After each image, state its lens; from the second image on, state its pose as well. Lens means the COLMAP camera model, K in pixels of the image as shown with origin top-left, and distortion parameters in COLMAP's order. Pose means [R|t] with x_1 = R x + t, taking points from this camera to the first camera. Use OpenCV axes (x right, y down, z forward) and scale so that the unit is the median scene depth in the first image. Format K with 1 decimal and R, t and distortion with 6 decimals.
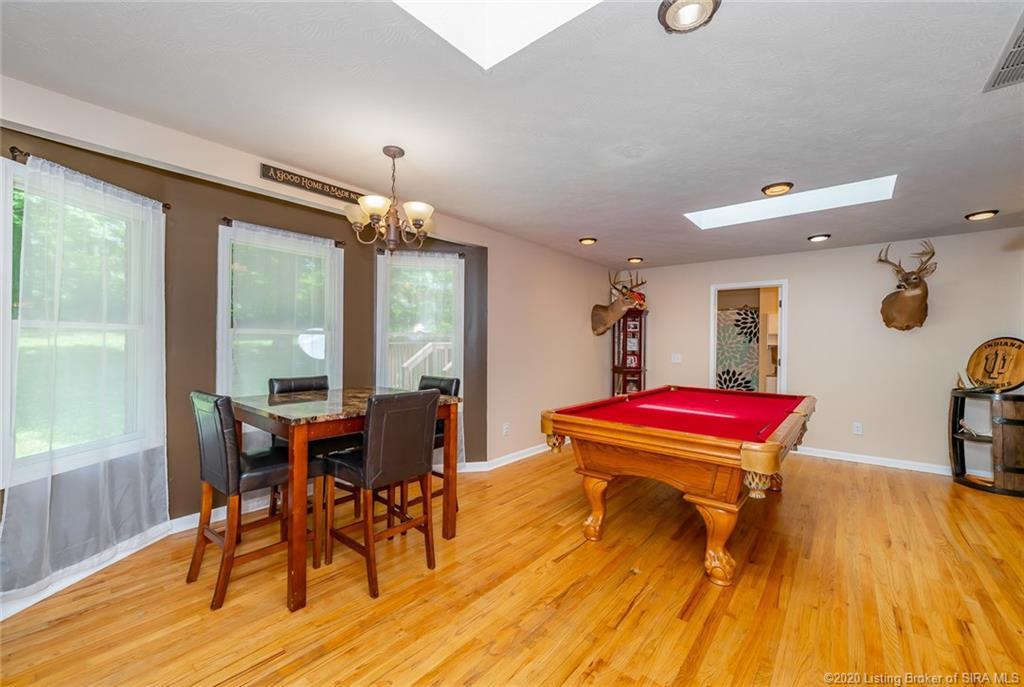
lens RADIAL K [[405.4, 0, 512.0], [0, 405.4, 343.5], [0, 0, 1]] dist [-0.000452, 0.000013]
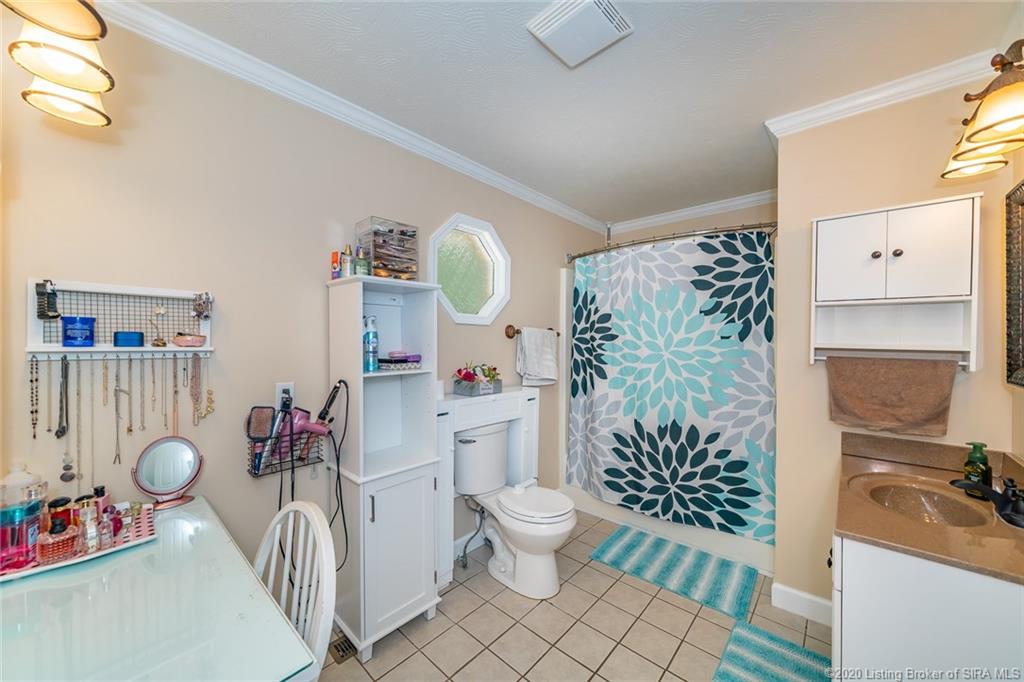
lens RADIAL K [[372.0, 0, 512.0], [0, 372.0, 341.0], [0, 0, 1]] dist [-0.002022, -0.000198]
pose [[0.999333, -0.005586, -0.036079, 0.874053], [0.005571, 0.999984, -0.000508, -0.003088], [0.036081, 0.000307, 0.999349, 1.474773]]
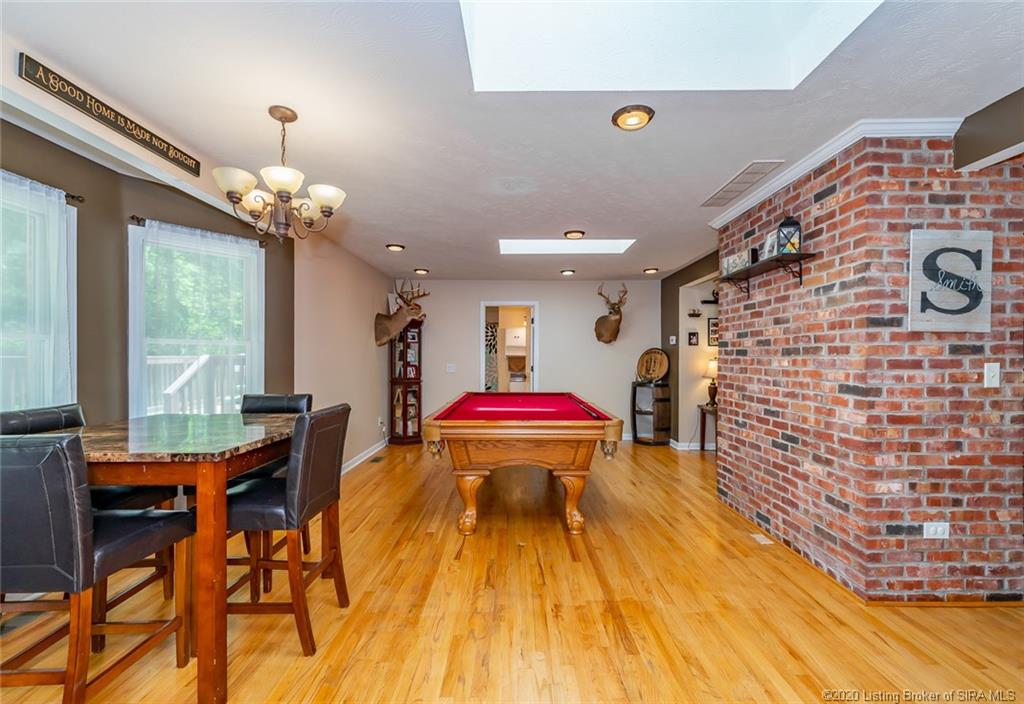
lens RADIAL K [[436.7, 0, 511.3], [0, 436.7, 359.6], [0, 0, 1]] dist [0.000318, -0.000478]
pose [[0.772360, -0.013885, 0.635033, -0.310056], [0.009625, 0.999902, 0.010157, 0.007187], [-0.635112, -0.001732, 0.772418, 0.023721]]
